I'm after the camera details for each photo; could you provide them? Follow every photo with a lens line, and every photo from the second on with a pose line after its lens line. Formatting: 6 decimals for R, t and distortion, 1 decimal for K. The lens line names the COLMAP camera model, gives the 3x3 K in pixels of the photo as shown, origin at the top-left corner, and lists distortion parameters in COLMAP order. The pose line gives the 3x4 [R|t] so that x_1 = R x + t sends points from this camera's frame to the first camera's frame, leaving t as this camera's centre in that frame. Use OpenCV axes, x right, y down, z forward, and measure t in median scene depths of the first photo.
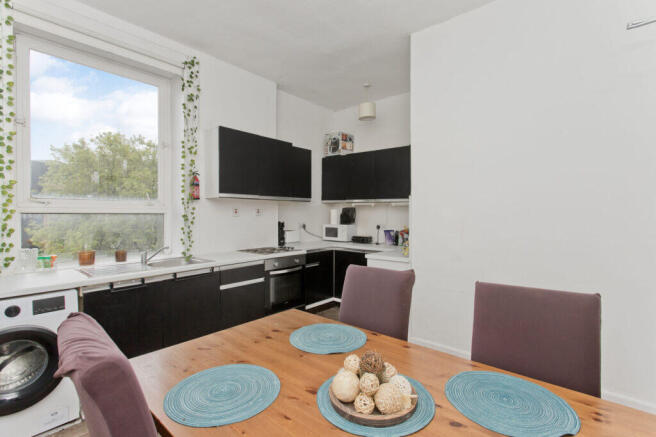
lens RADIAL K [[315.7, 0, 338.6], [0, 315.7, 217.6], [0, 0, 1]] dist [0.001327, -0.000069]
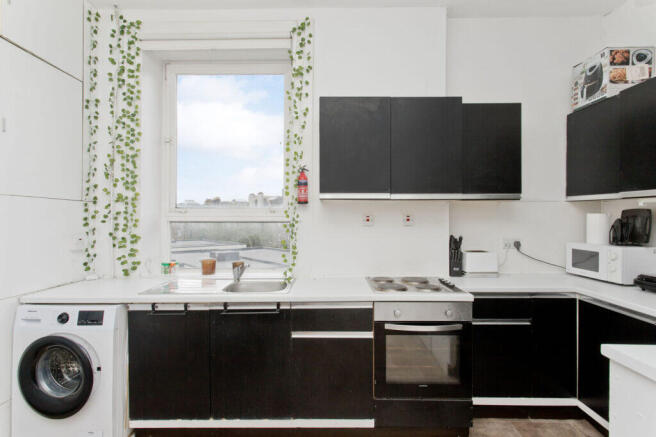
lens RADIAL K [[315.7, 0, 329.5], [0, 315.7, 218.7], [0, 0, 1]] dist [0.001327, -0.000069]
pose [[0.618422, -0.001414, -0.785845, 0.148471], [-0.008510, 0.999928, -0.008496, -0.012926], [0.785800, 0.011942, 0.618365, 0.477506]]
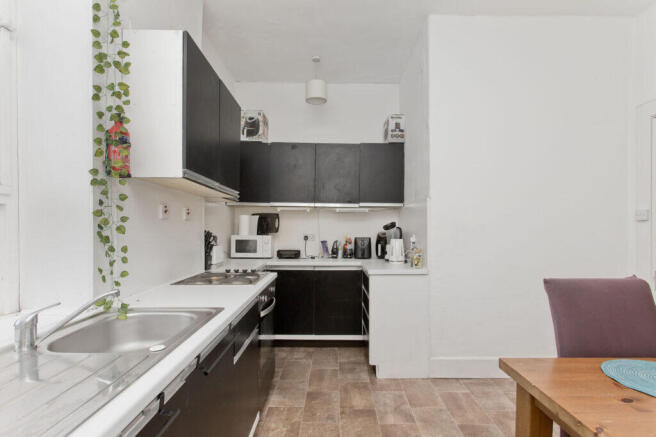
lens RADIAL K [[315.7, 0, 334.6], [0, 315.7, 229.2], [0, 0, 1]] dist [0.001327, -0.000069]
pose [[0.768094, 0.000721, 0.640337, -0.416677], [0.003770, 0.999977, -0.005647, 0.015550], [-0.640326, 0.006752, 0.768074, 0.390723]]
